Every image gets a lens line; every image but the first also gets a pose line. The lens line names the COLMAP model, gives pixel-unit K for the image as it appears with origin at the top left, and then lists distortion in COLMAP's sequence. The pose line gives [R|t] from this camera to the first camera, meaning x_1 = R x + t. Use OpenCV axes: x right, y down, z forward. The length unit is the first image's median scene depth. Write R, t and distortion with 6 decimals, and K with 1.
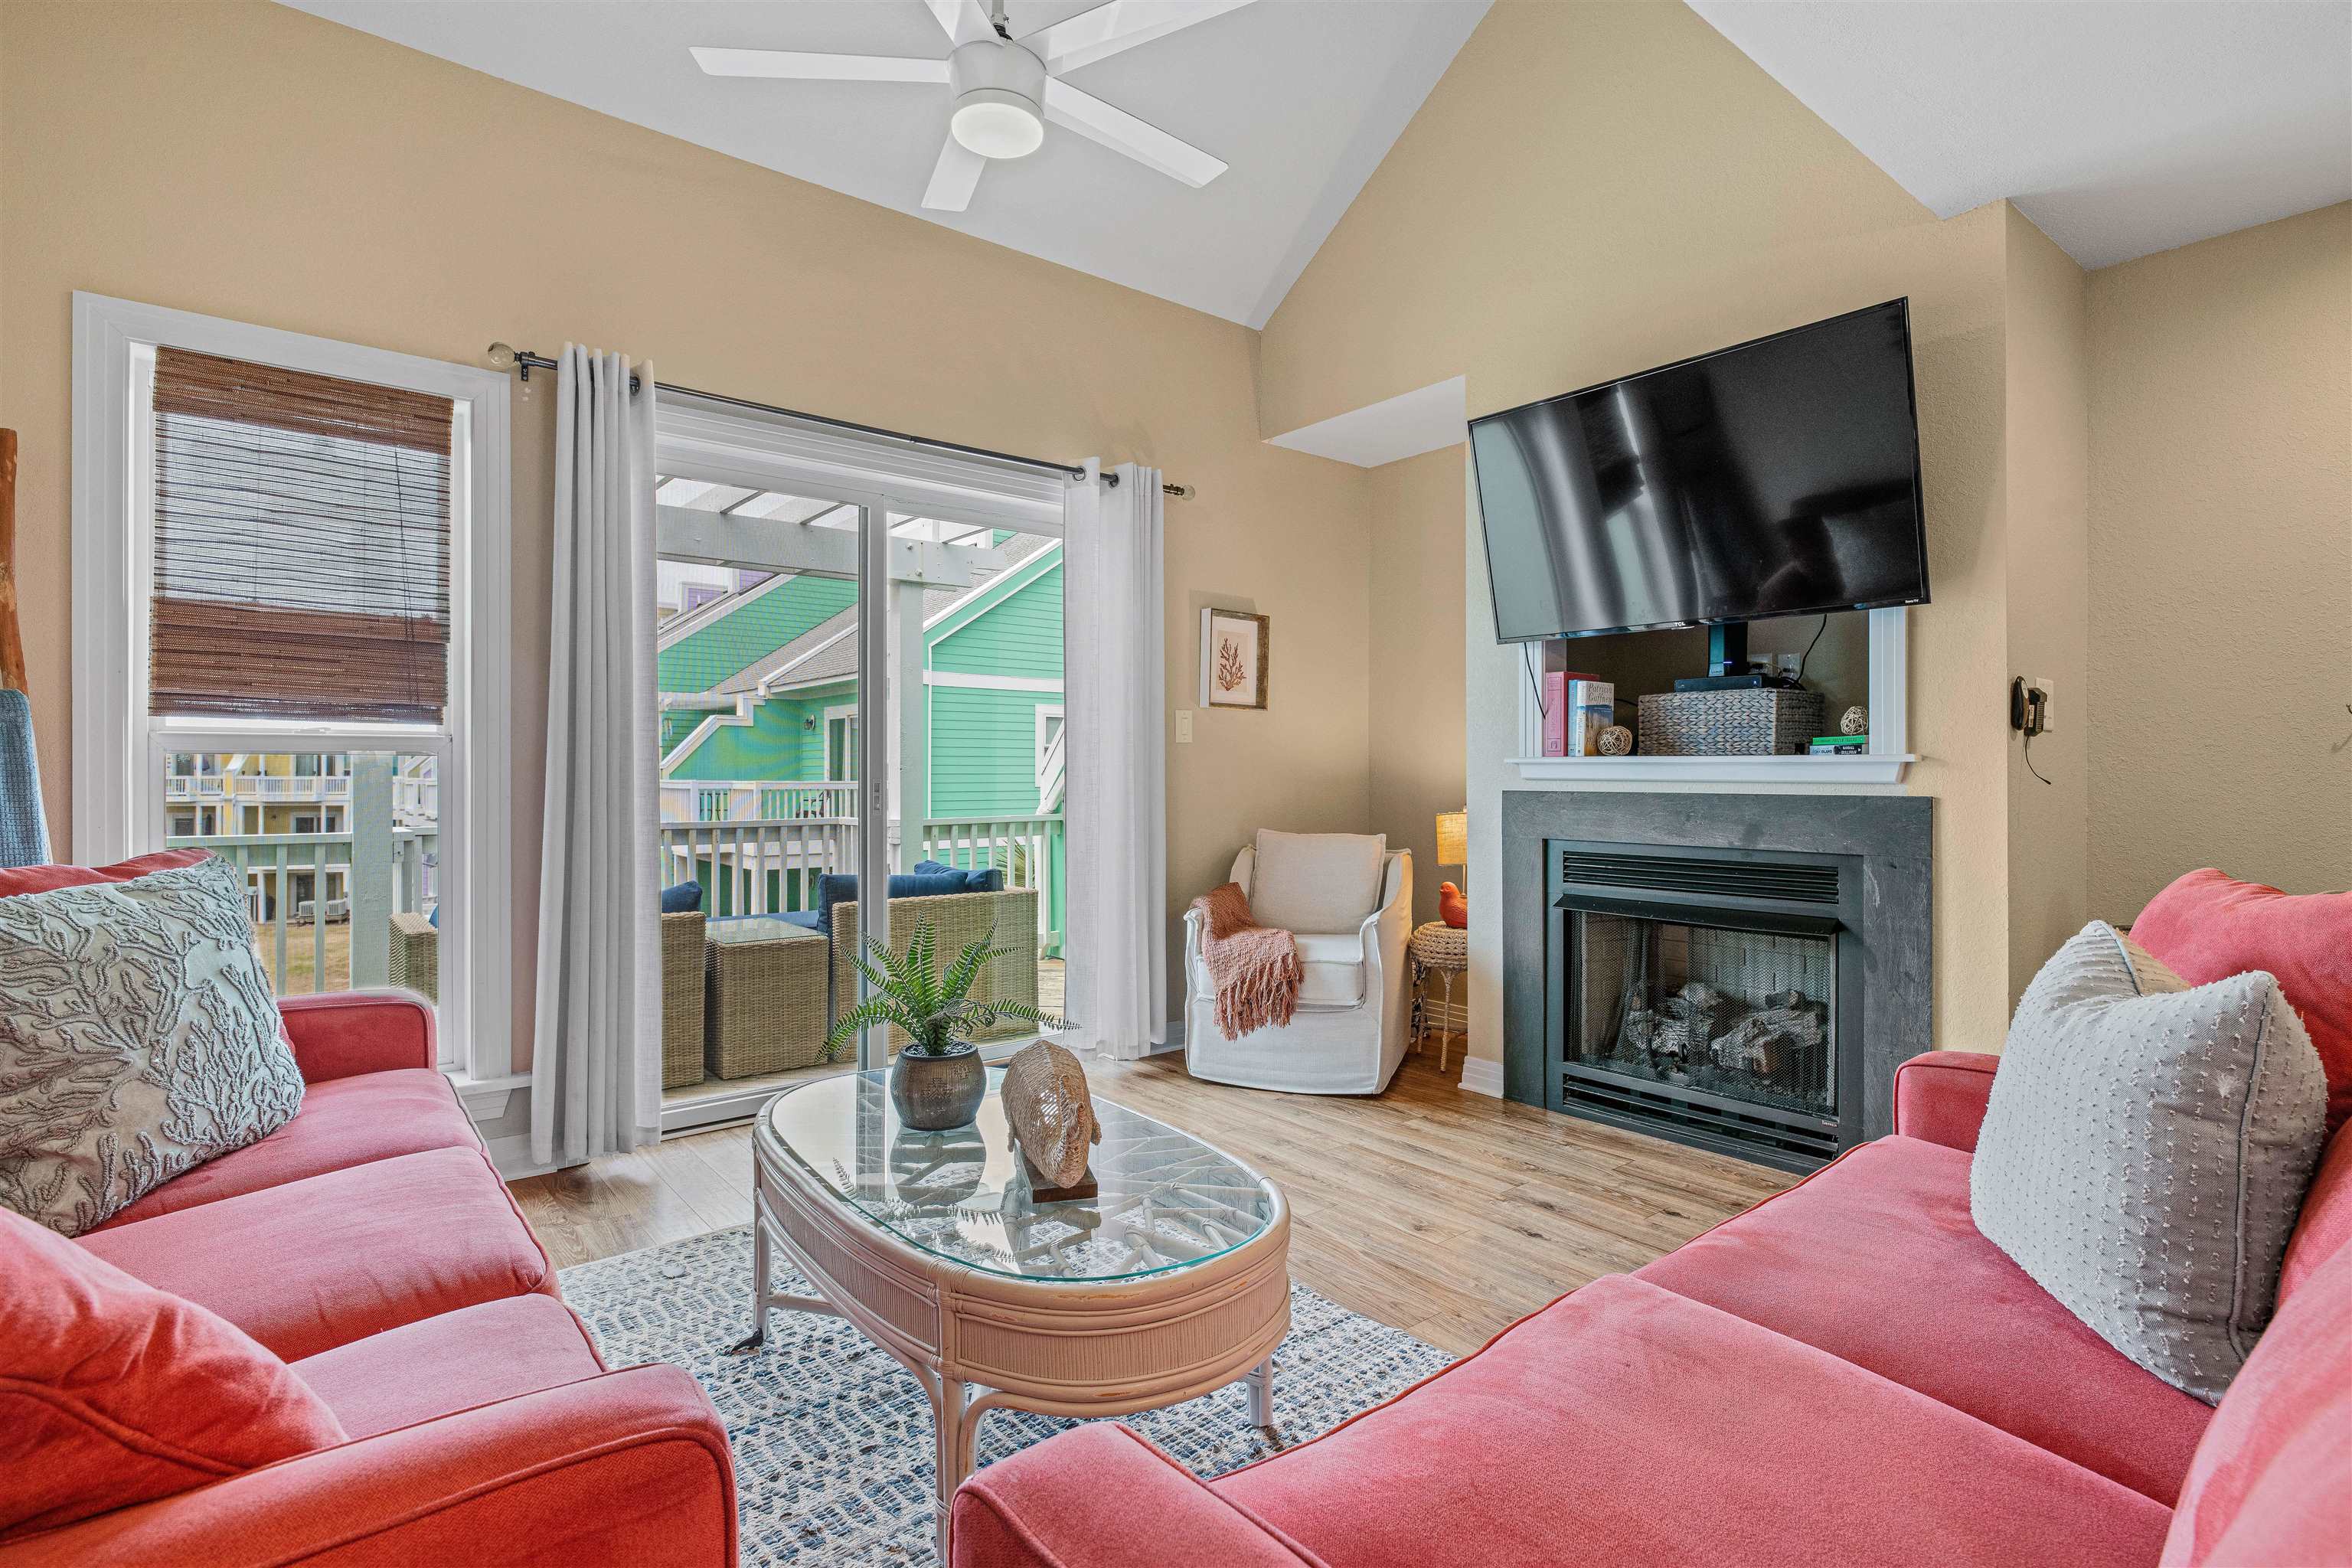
lens RADIAL K [[1142.7, 0, 1183.7], [0, 1142.7, 770.0], [0, 0, 1]] dist [-0.000053, -0.000092]
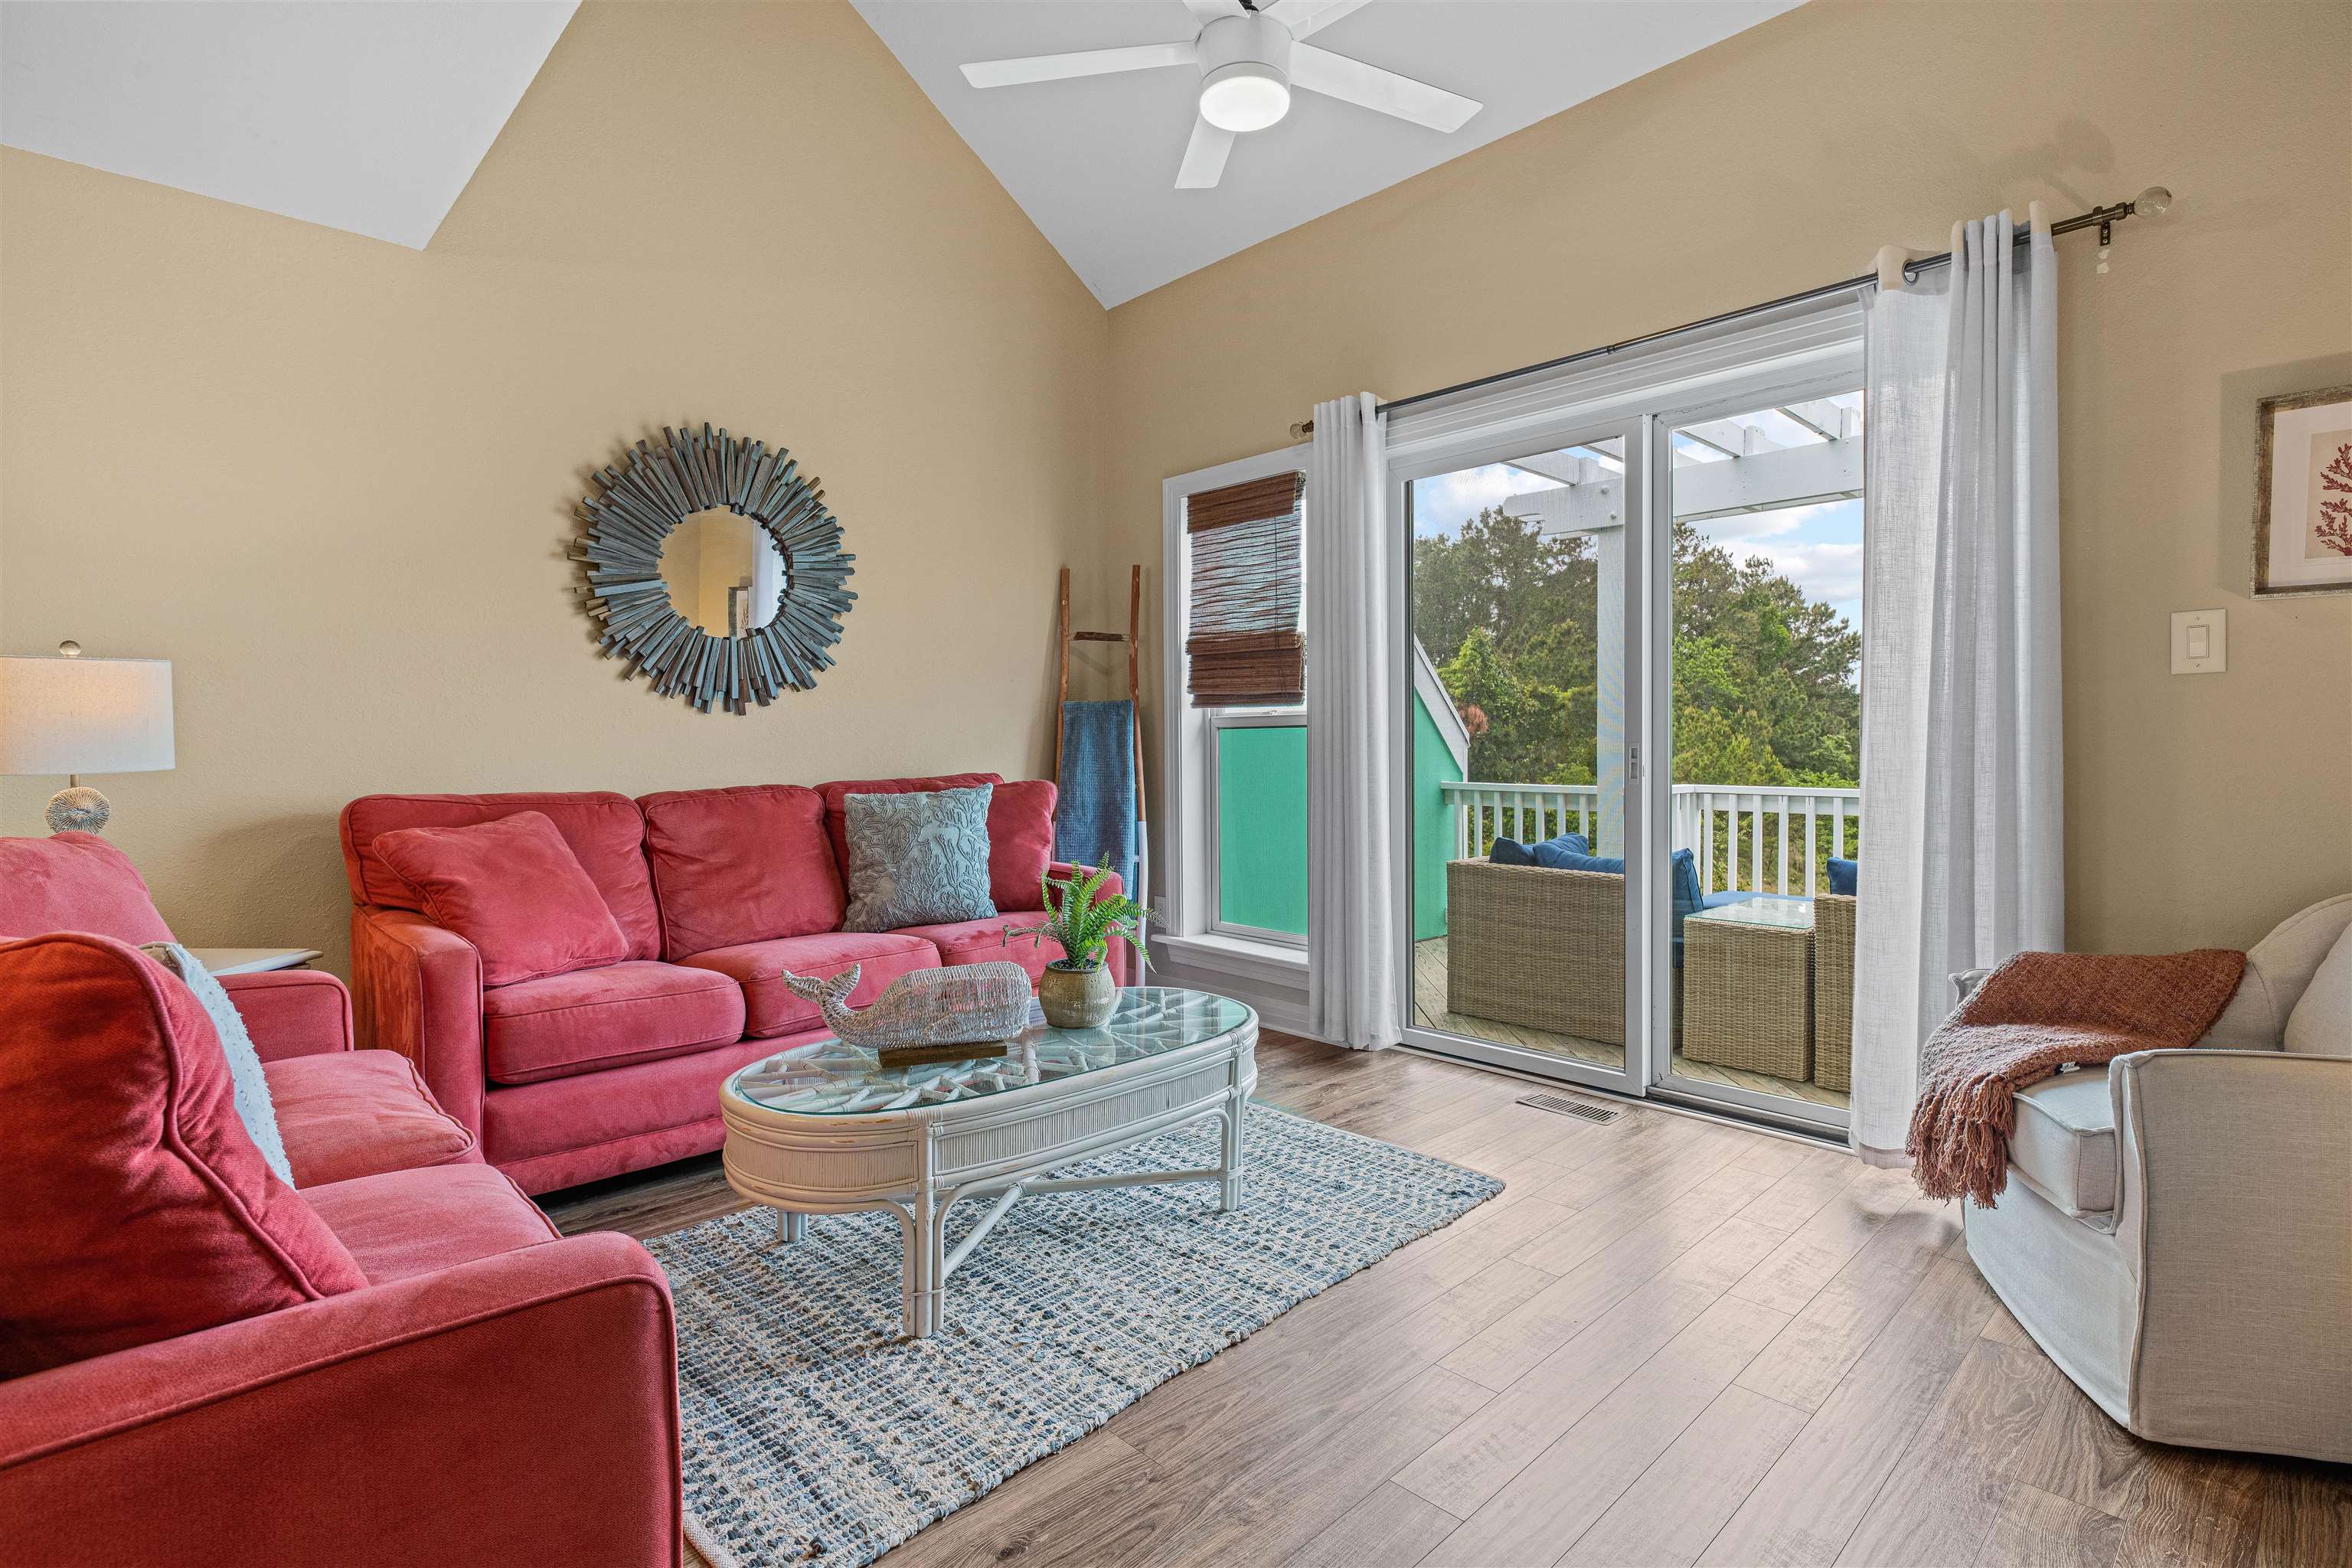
lens RADIAL K [[1142.7, 0, 1183.7], [0, 1142.7, 770.0], [0, 0, 1]] dist [-0.000053, -0.000092]
pose [[0.070644, 0.024298, -0.997206, 0.848166], [0.011815, 0.999613, 0.025194, 0.002993], [0.997432, -0.013561, 0.070330, 0.859010]]
